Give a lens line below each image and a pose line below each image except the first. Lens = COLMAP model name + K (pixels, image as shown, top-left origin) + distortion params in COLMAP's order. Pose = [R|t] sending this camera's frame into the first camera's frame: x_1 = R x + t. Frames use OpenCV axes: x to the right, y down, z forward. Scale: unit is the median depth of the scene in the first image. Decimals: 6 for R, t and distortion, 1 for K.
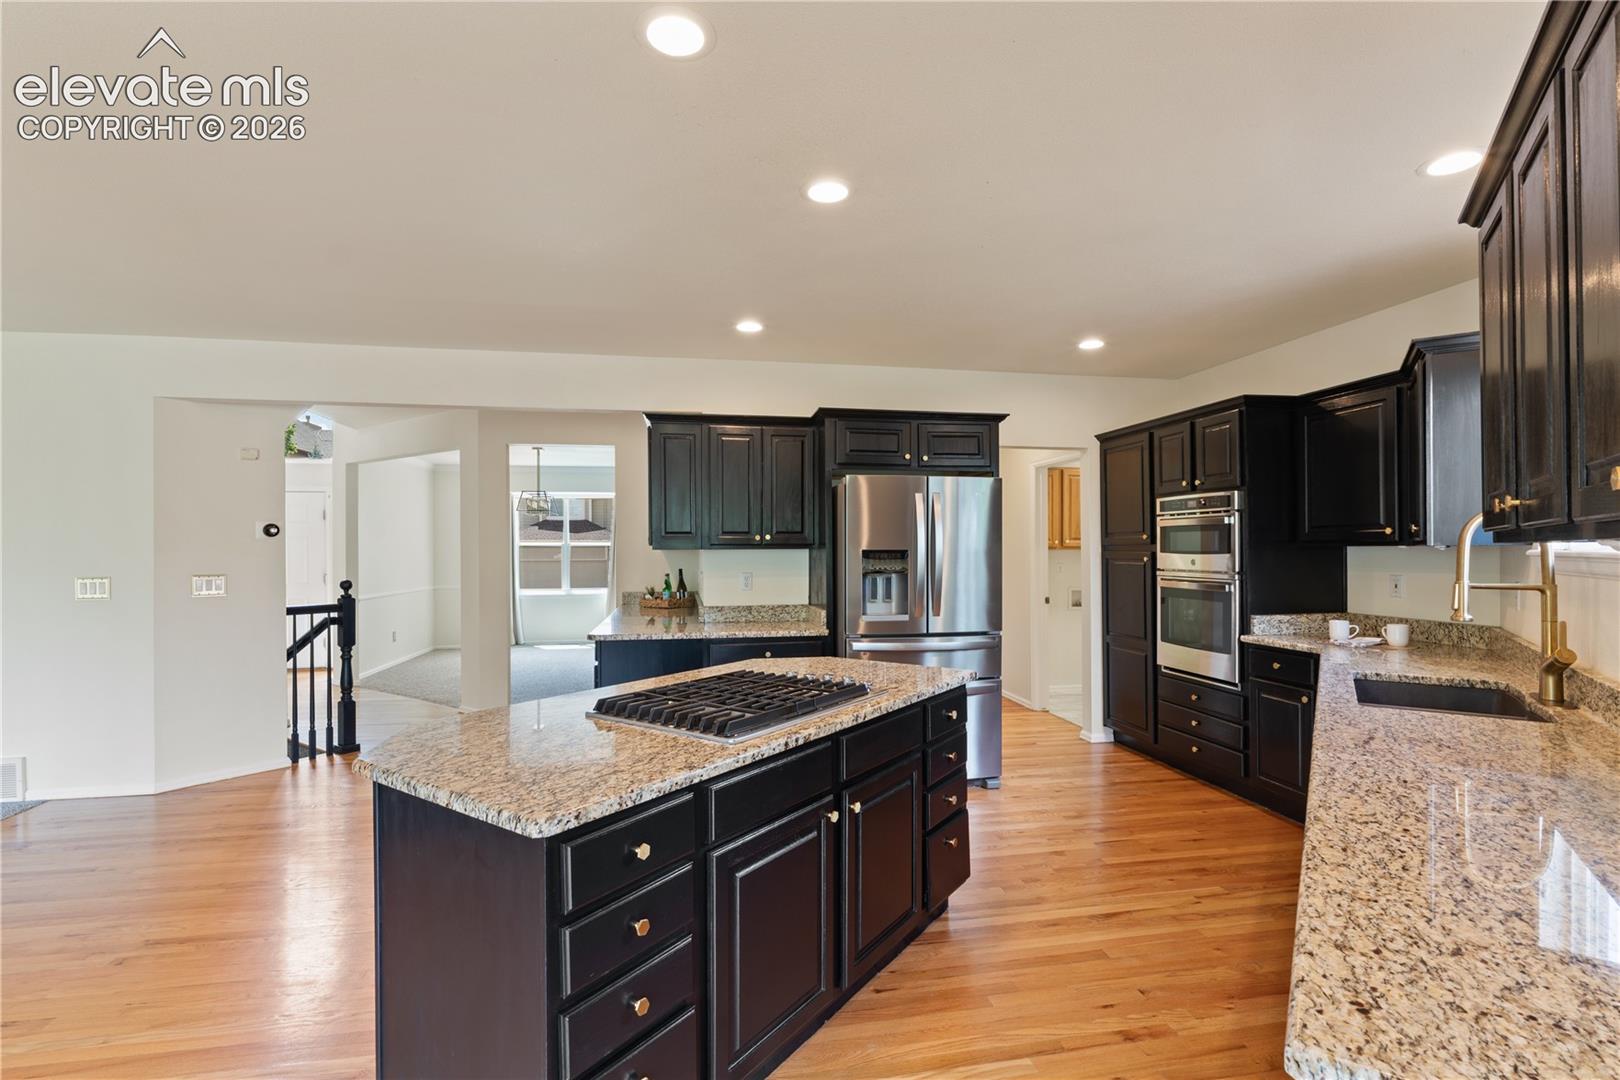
lens RADIAL K [[753.0, 0, 815.9], [0, 753.0, 547.5], [0, 0, 1]] dist [-0.004095, -0.001802]
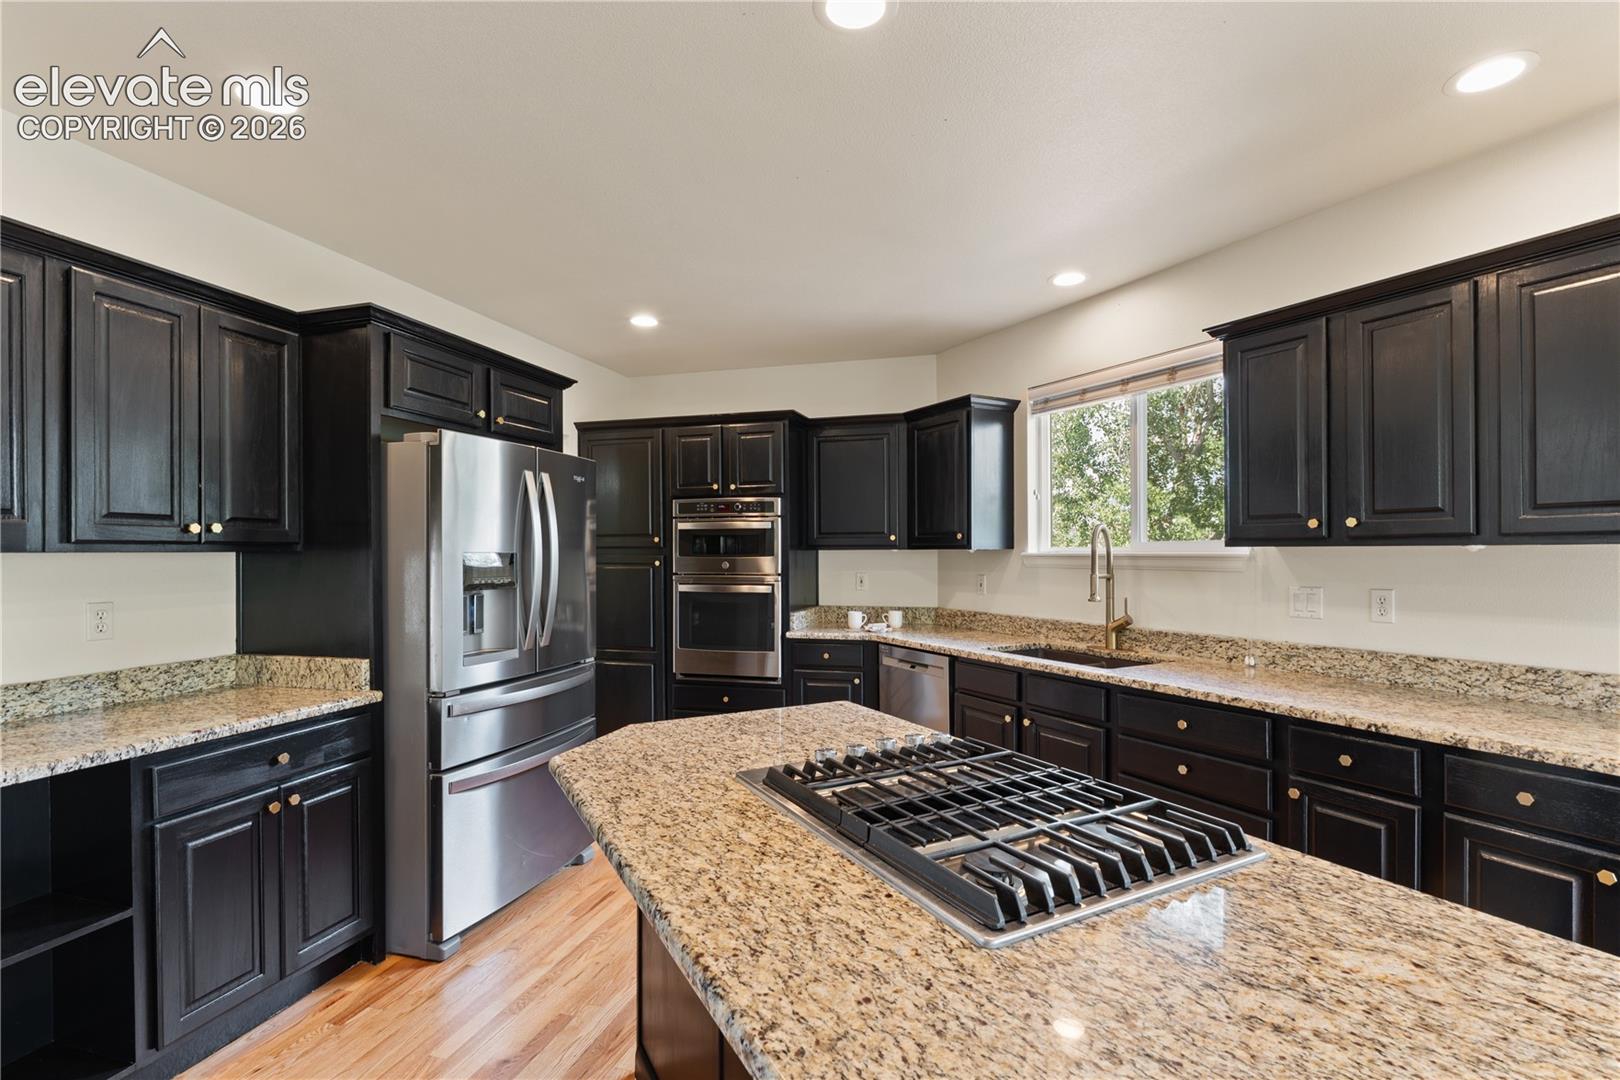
lens RADIAL K [[753.0, 0, 812.7], [0, 753.0, 548.5], [0, 0, 1]] dist [-0.004095, -0.001802]
pose [[0.432105, 0.005140, 0.901809, -0.371342], [-0.003510, 0.999986, -0.004018, 0.000721], [-0.901817, -0.001429, 0.432116, 0.465417]]
